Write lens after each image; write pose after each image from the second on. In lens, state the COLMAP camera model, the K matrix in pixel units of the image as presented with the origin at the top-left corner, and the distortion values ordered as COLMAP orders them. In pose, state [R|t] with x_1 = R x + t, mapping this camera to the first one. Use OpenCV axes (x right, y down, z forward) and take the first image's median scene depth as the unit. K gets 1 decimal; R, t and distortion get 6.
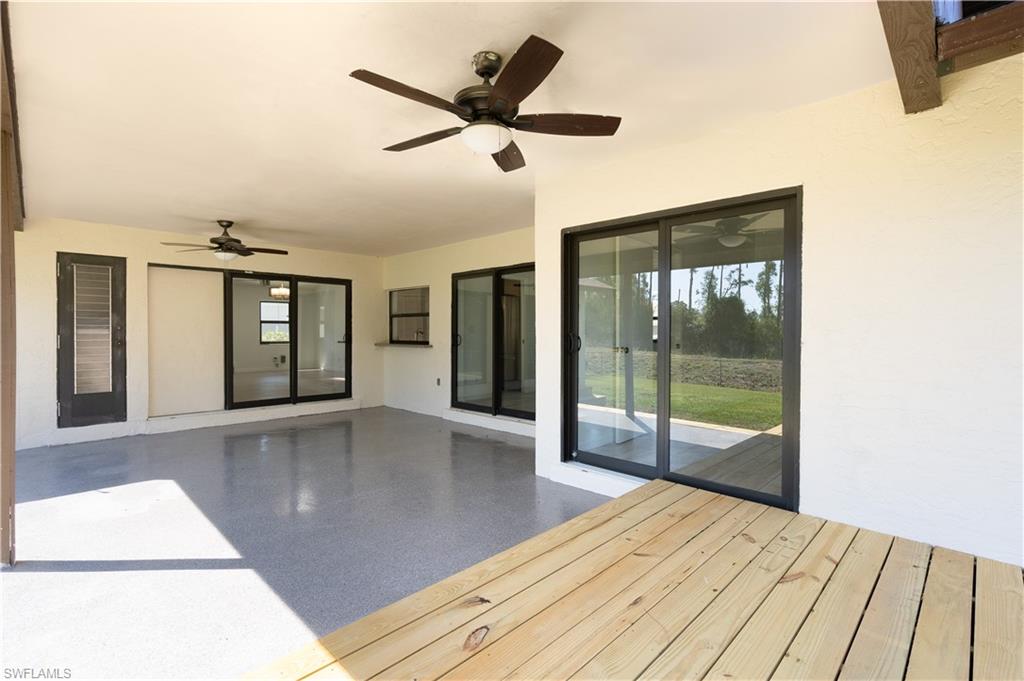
lens RADIAL K [[470.8, 0, 507.3], [0, 470.8, 334.2], [0, 0, 1]] dist [-0.000589, 0.000705]
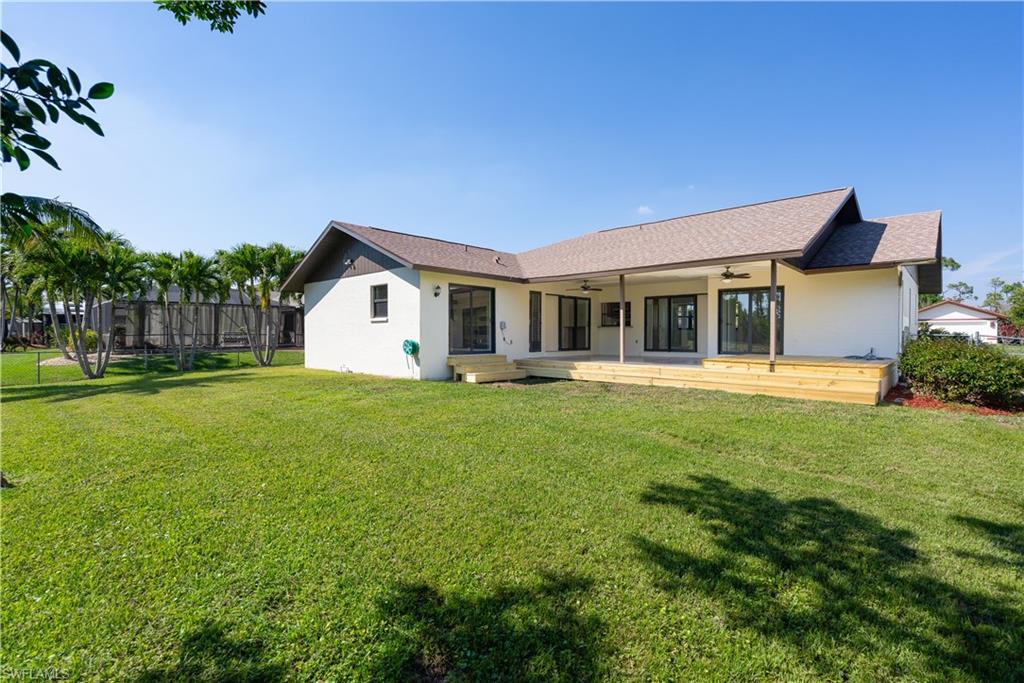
lens RADIAL K [[470.8, 0, 516.9], [0, 470.8, 337.3], [0, 0, 1]] dist [-0.000589, 0.000705]
pose [[0.999525, 0.000759, 0.030805, -1.062288], [-0.000829, 0.999997, 0.002231, 0.096858], [-0.030804, -0.002255, 0.999523, -1.766949]]
